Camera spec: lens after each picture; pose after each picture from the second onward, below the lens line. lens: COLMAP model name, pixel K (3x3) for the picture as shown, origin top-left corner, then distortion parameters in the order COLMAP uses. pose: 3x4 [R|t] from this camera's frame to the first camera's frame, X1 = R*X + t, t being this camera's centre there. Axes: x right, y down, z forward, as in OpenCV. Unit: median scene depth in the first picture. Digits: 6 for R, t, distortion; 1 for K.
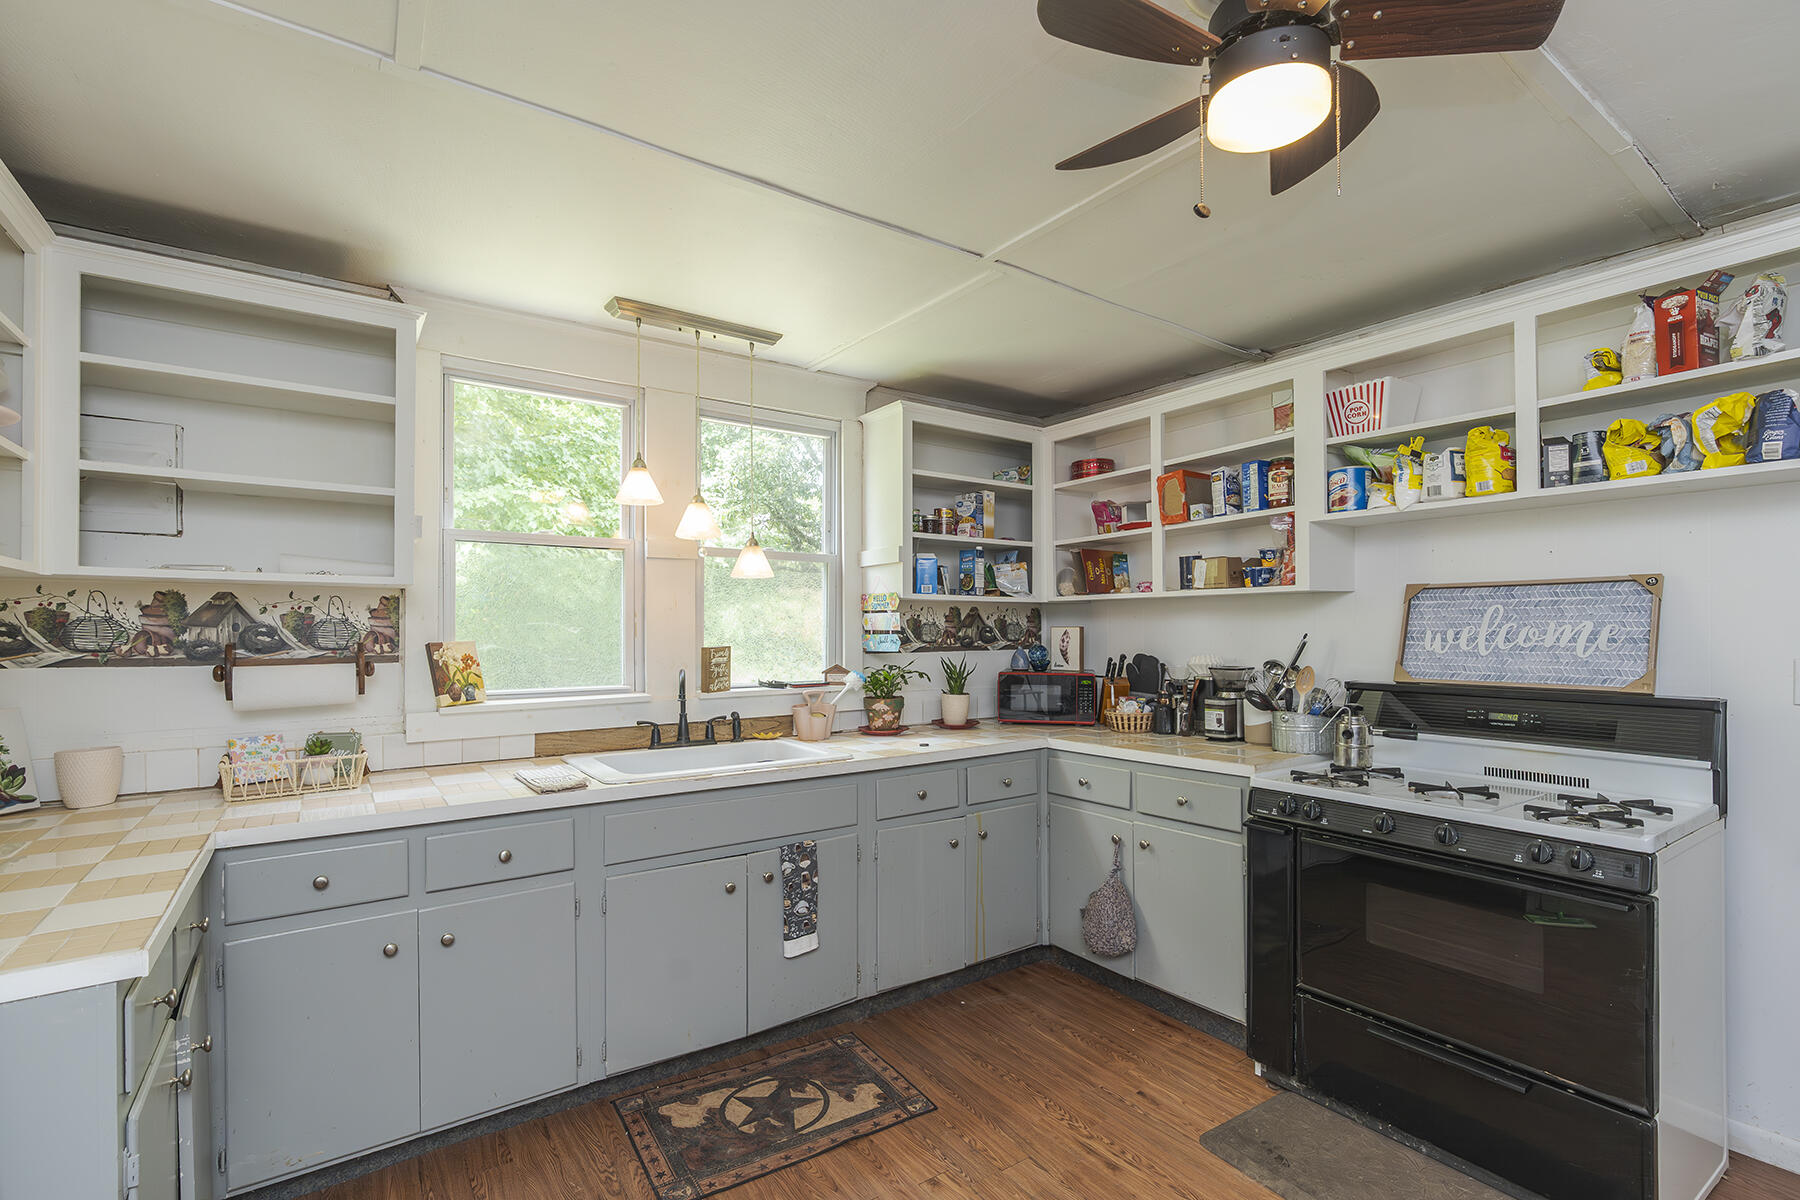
lens RADIAL K [[834.6, 0, 892.5], [0, 834.6, 612.9], [0, 0, 1]] dist [-0.001180, 0.000116]
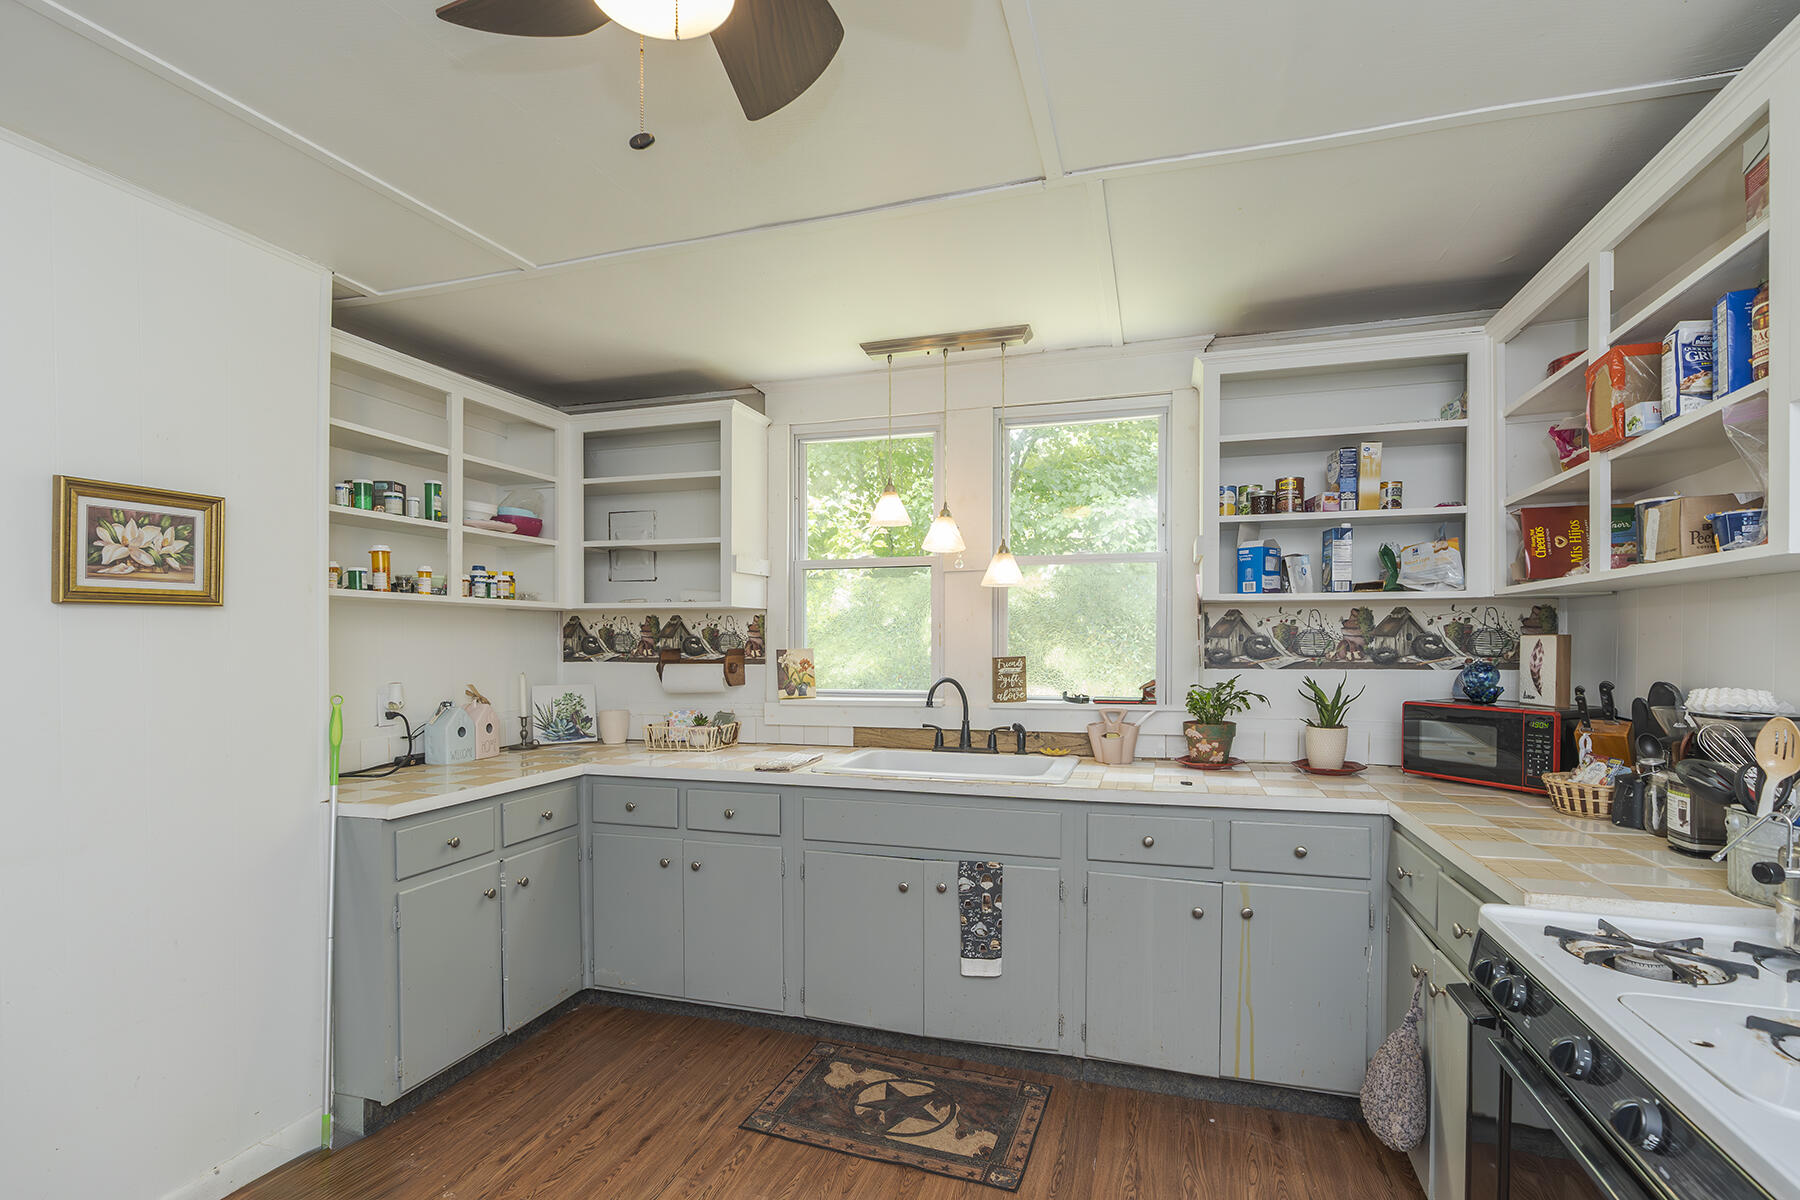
lens RADIAL K [[834.6, 0, 874.1], [0, 834.6, 642.6], [0, 0, 1]] dist [-0.001180, 0.000116]
pose [[0.600819, 0.002366, -0.799382, 0.582871], [0.016426, 0.999748, 0.015305, 0.007000], [0.799217, -0.022326, 0.600628, 0.332270]]
